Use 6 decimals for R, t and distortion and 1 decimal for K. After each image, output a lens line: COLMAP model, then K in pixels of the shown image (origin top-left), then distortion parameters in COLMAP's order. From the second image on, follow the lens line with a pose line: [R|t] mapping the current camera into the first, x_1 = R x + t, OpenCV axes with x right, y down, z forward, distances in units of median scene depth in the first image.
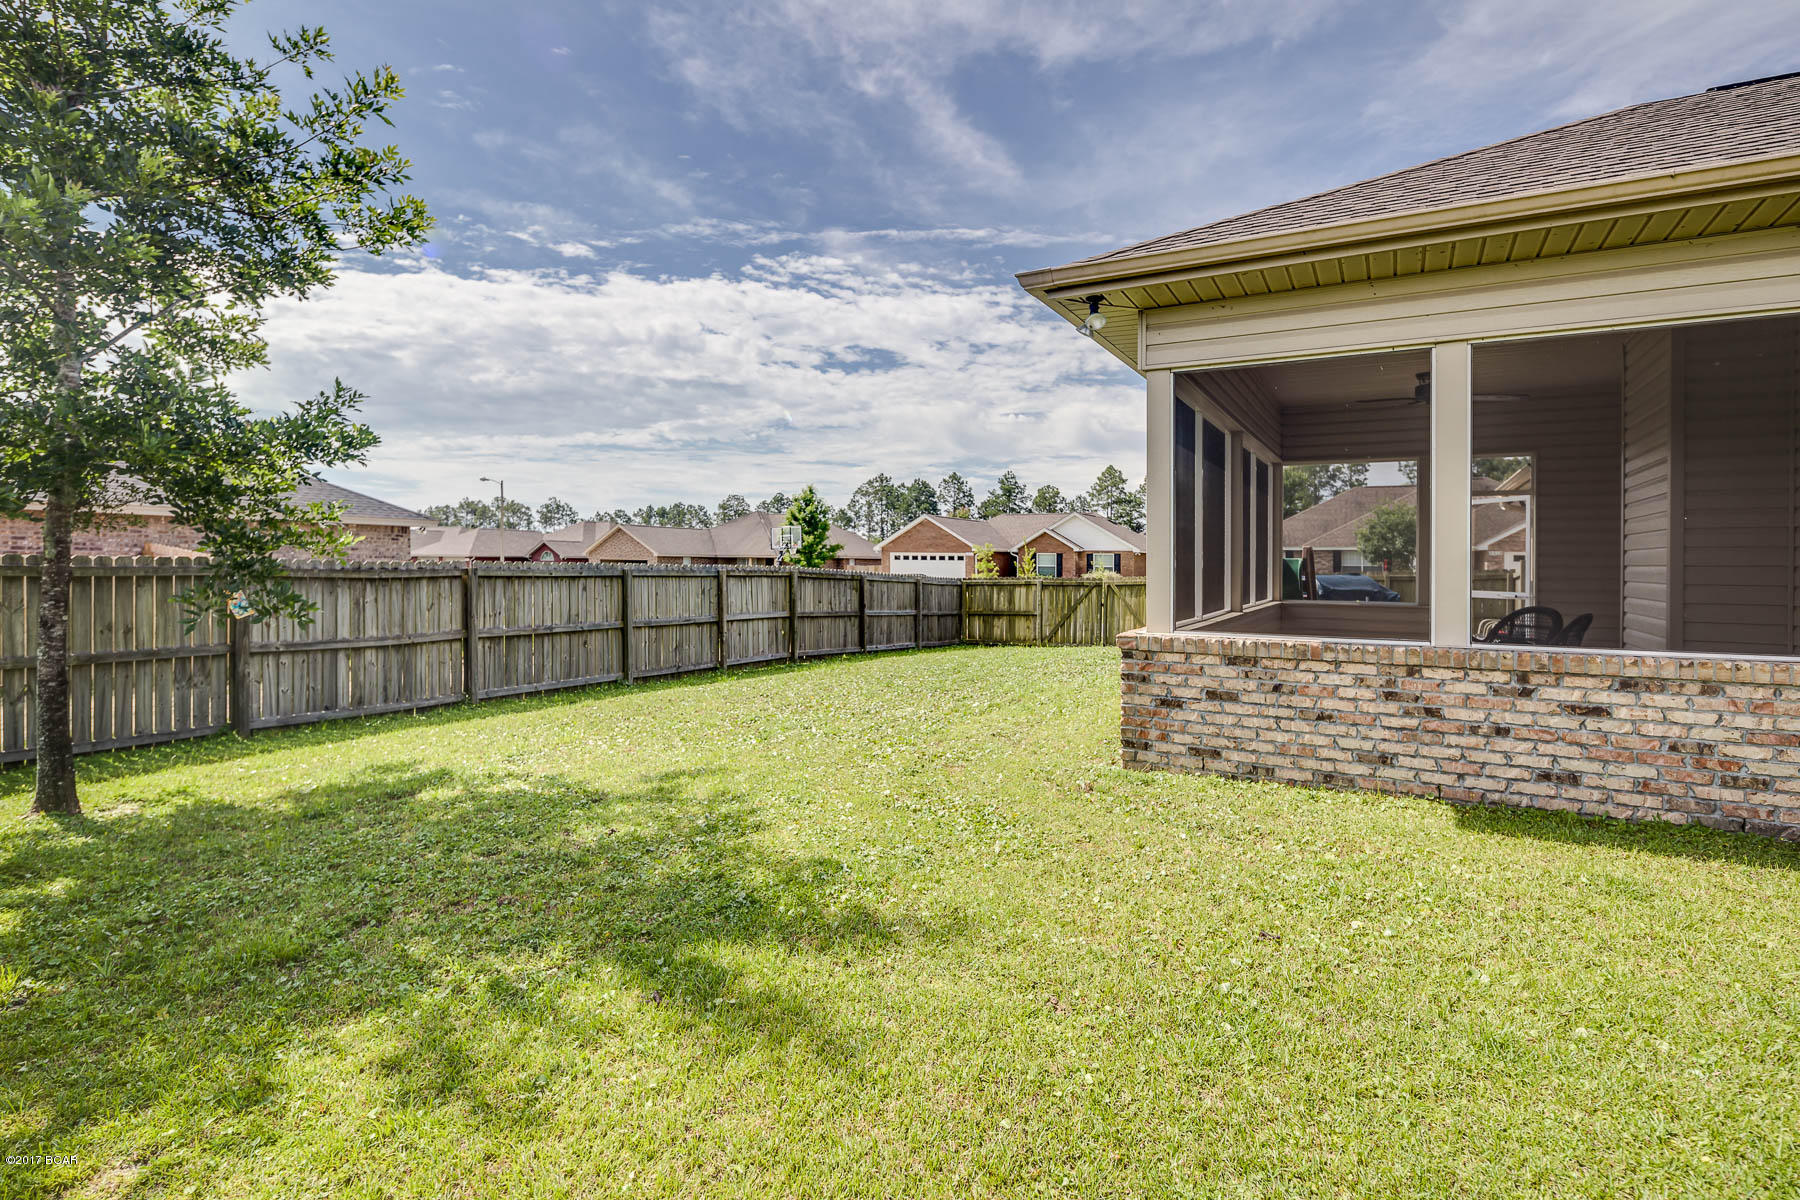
lens RADIAL K [[857.9, 0, 890.5], [0, 857.9, 571.5], [0, 0, 1]] dist [-0.000537, -0.000418]
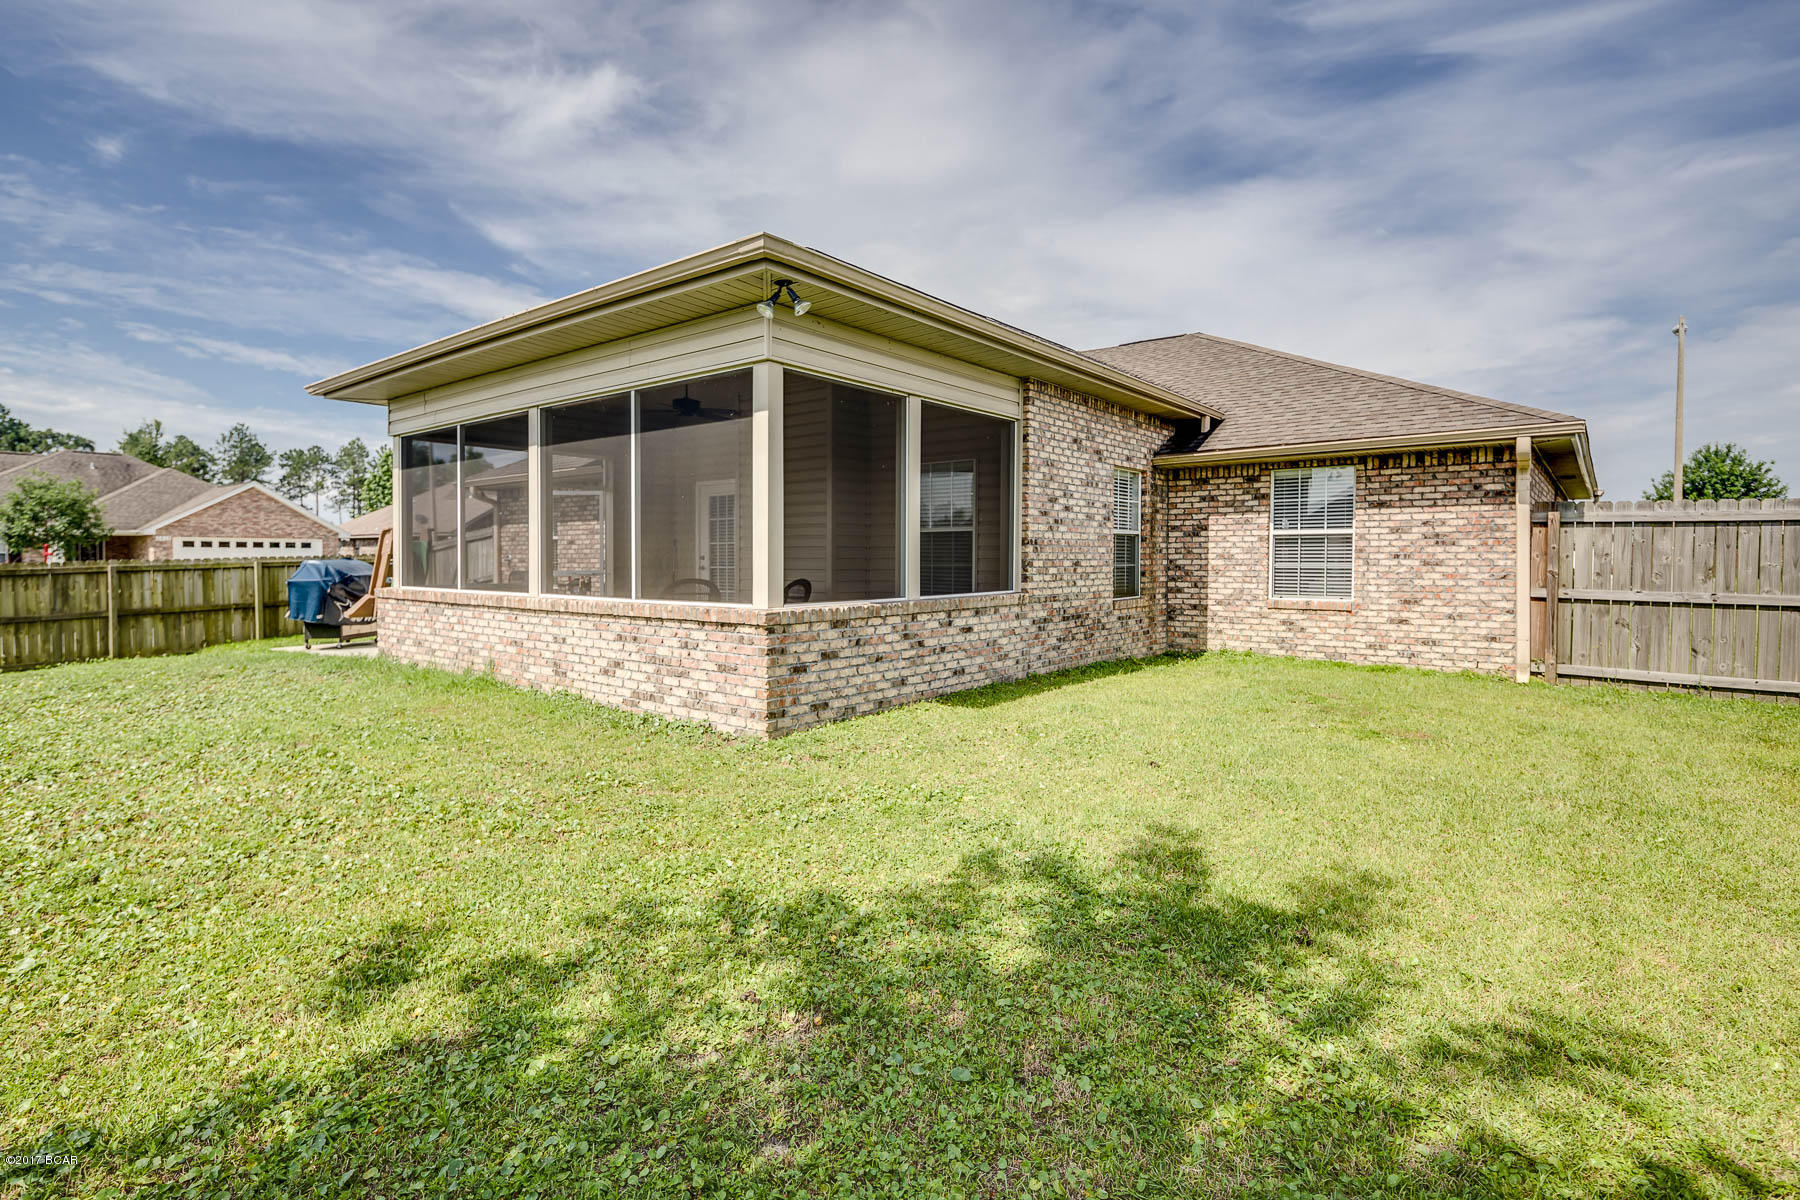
lens RADIAL K [[857.9, 0, 890.5], [0, 857.9, 571.5], [0, 0, 1]] dist [-0.000537, -0.000418]
pose [[0.175472, -0.024797, 0.984172, -0.785042], [0.009660, 0.999678, 0.023465, 0.002793], [-0.984437, 0.005389, 0.175655, 0.734040]]
